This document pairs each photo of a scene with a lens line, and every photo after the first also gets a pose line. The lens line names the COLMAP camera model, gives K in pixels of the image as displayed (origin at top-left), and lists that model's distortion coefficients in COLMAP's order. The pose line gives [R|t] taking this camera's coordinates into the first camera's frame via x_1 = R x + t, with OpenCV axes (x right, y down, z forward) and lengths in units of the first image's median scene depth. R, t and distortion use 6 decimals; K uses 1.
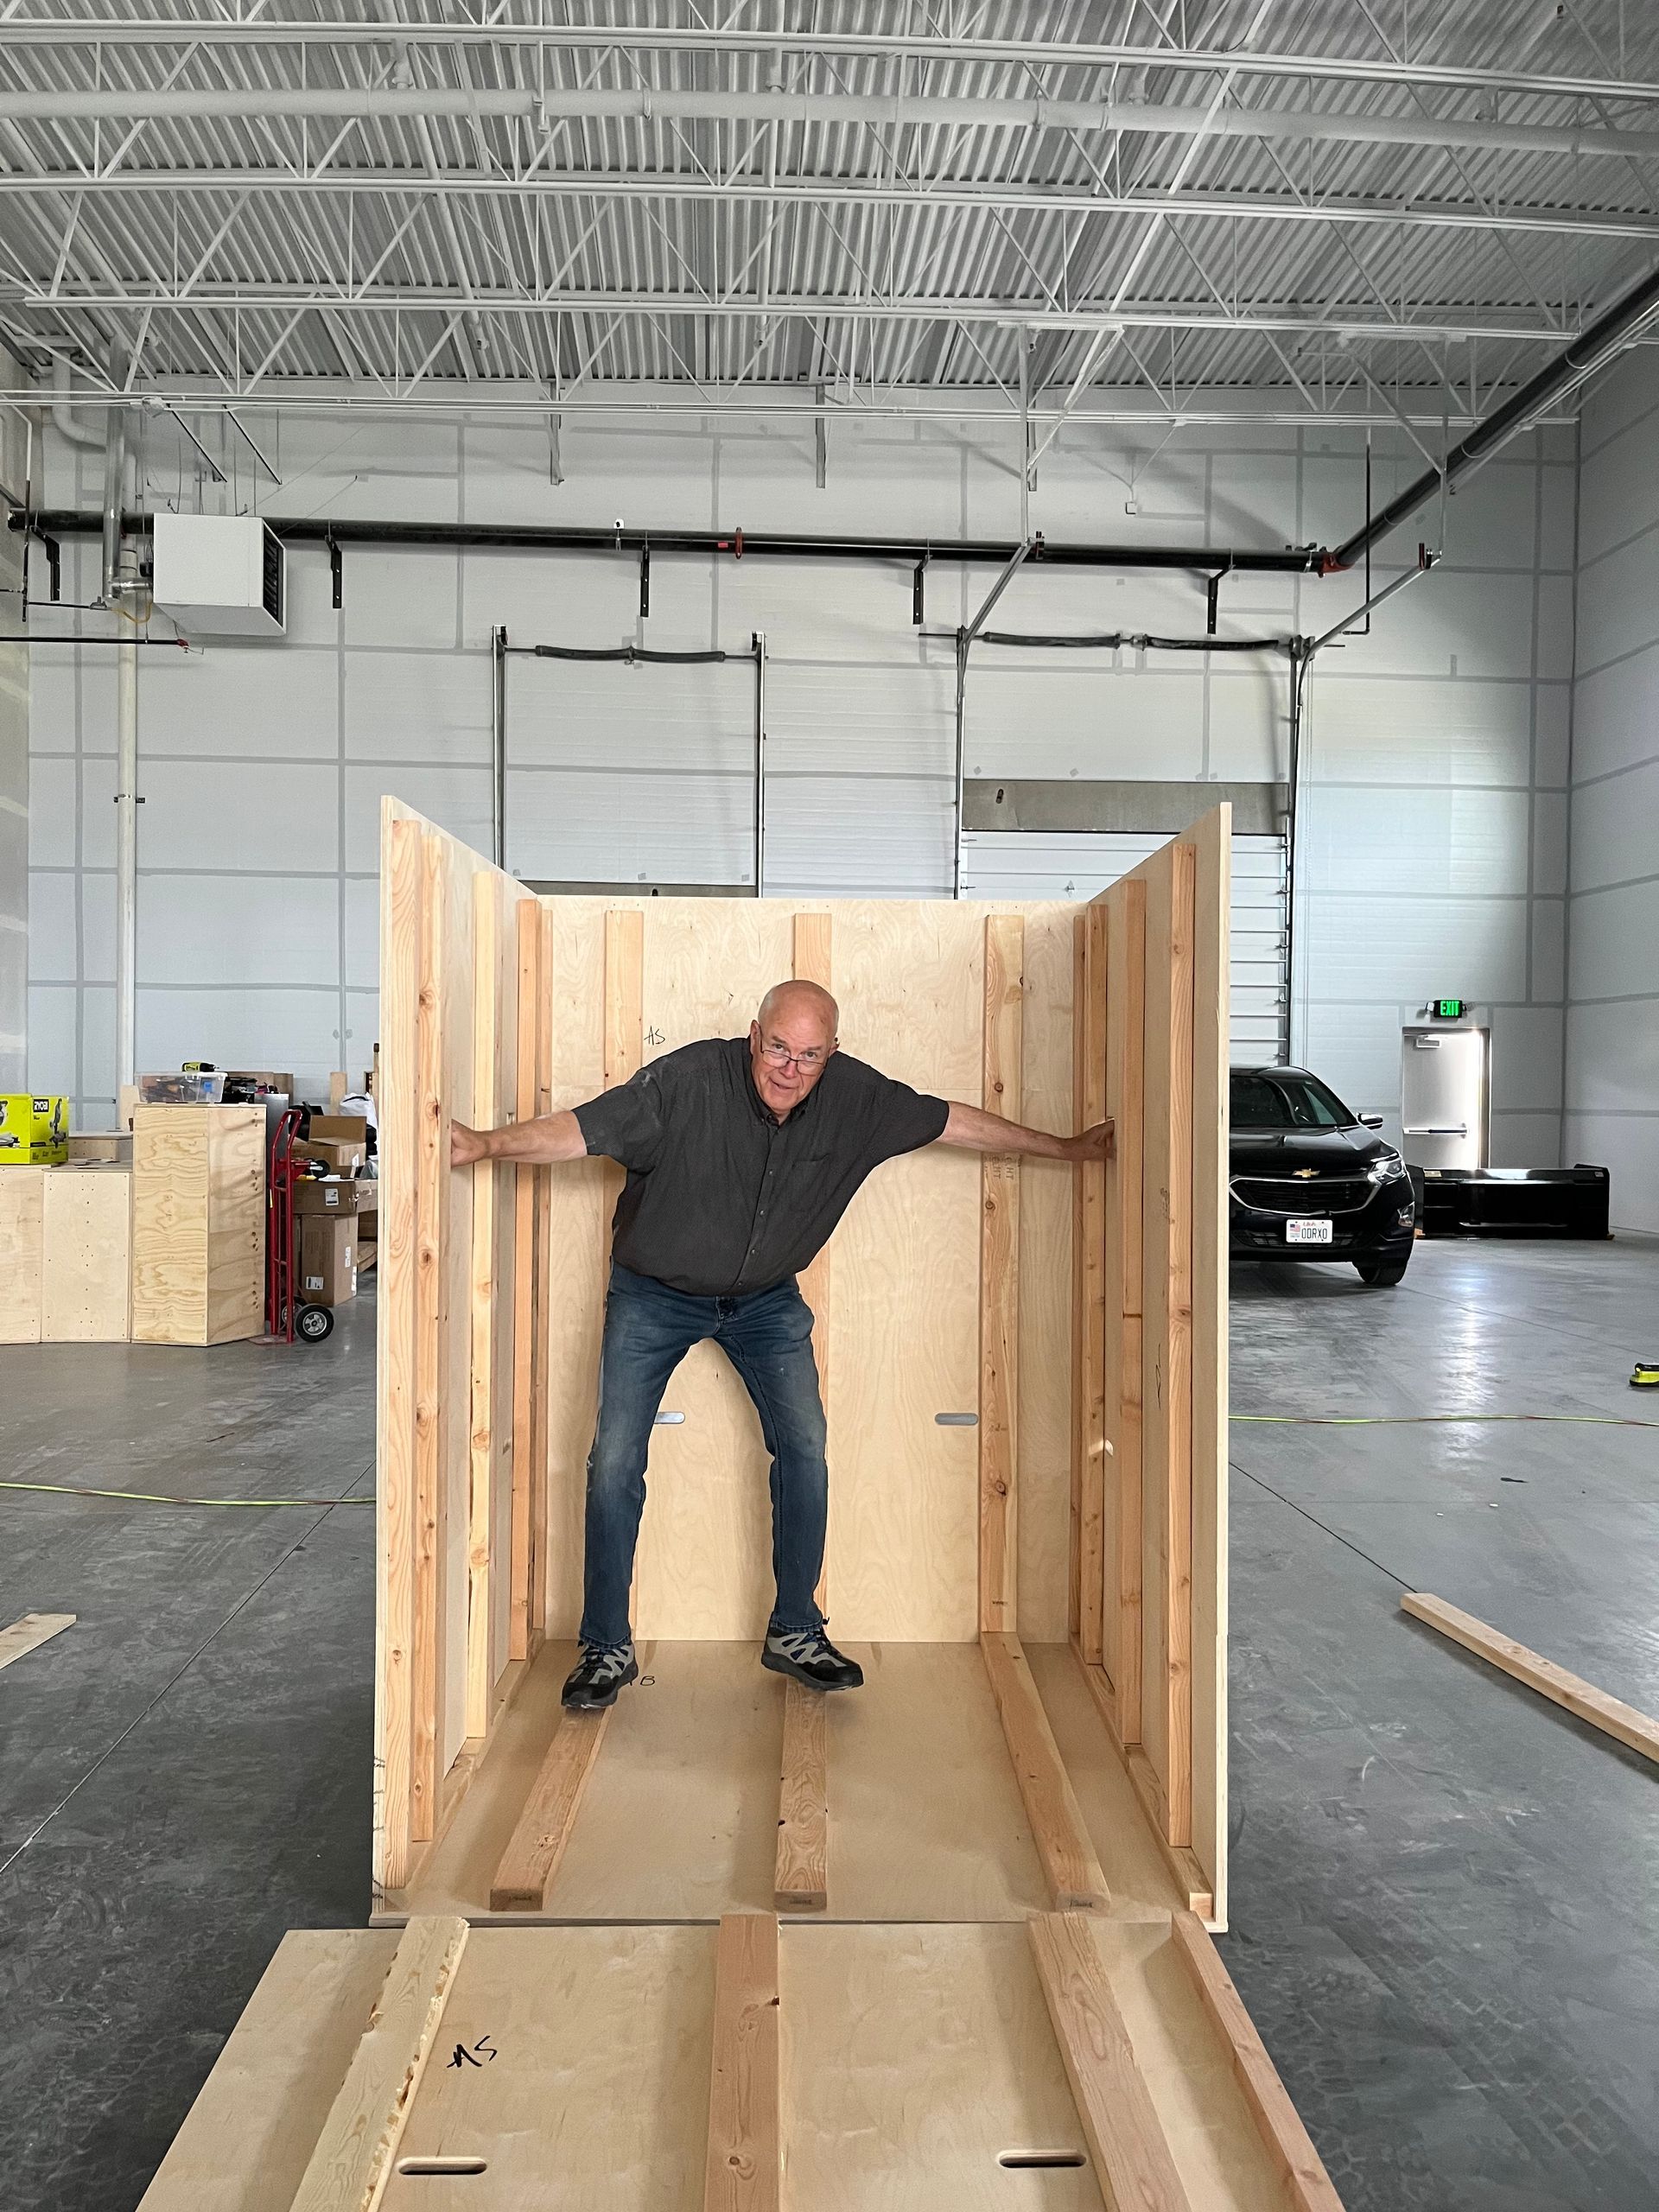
lens RADIAL K [[1895.2, 0, 829.5], [0, 1895.2, 1106.0], [0, 0, 1]] dist [-0.000172, -0.000997]
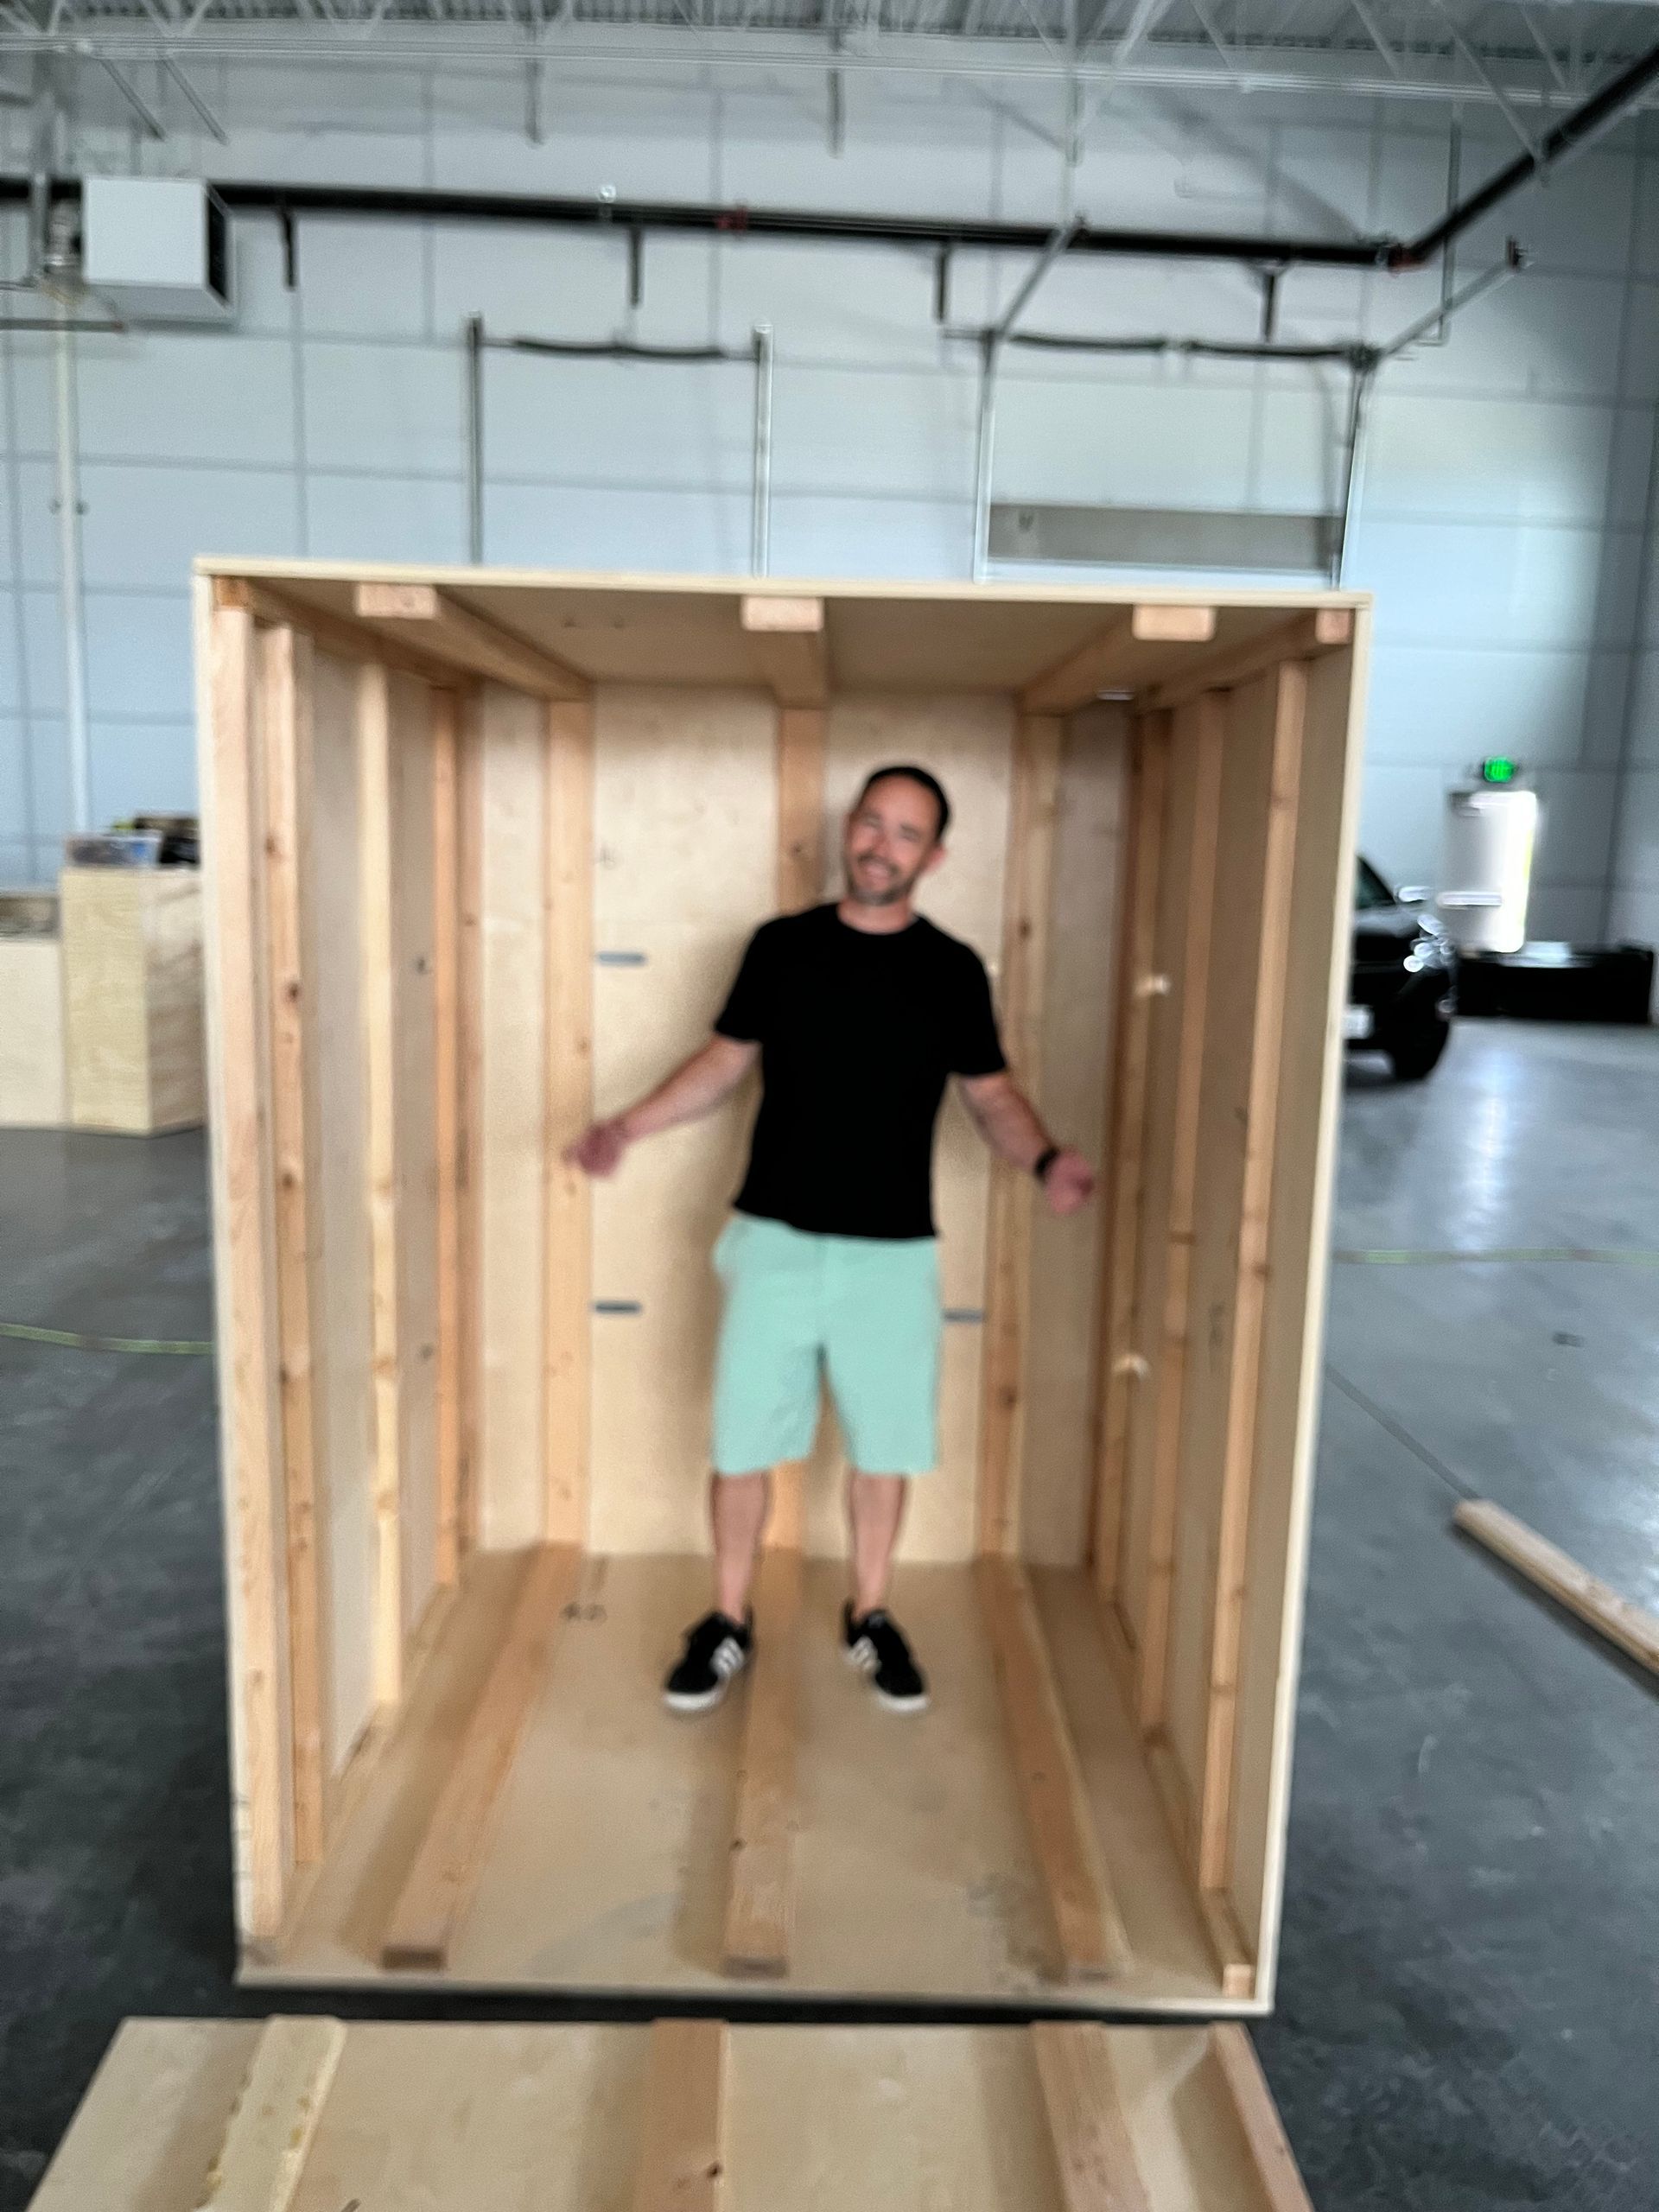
lens RADIAL K [[1753.0, 0, 829.5], [0, 1753.0, 1106.0], [0, 0, 1]] dist [0.048682, -0.113719]
pose [[0.999770, 0.021378, -0.001846, 0.004044], [-0.020736, 0.984693, 0.173061, -0.034361], [0.005517, -0.172983, 0.984909, 0.125050]]
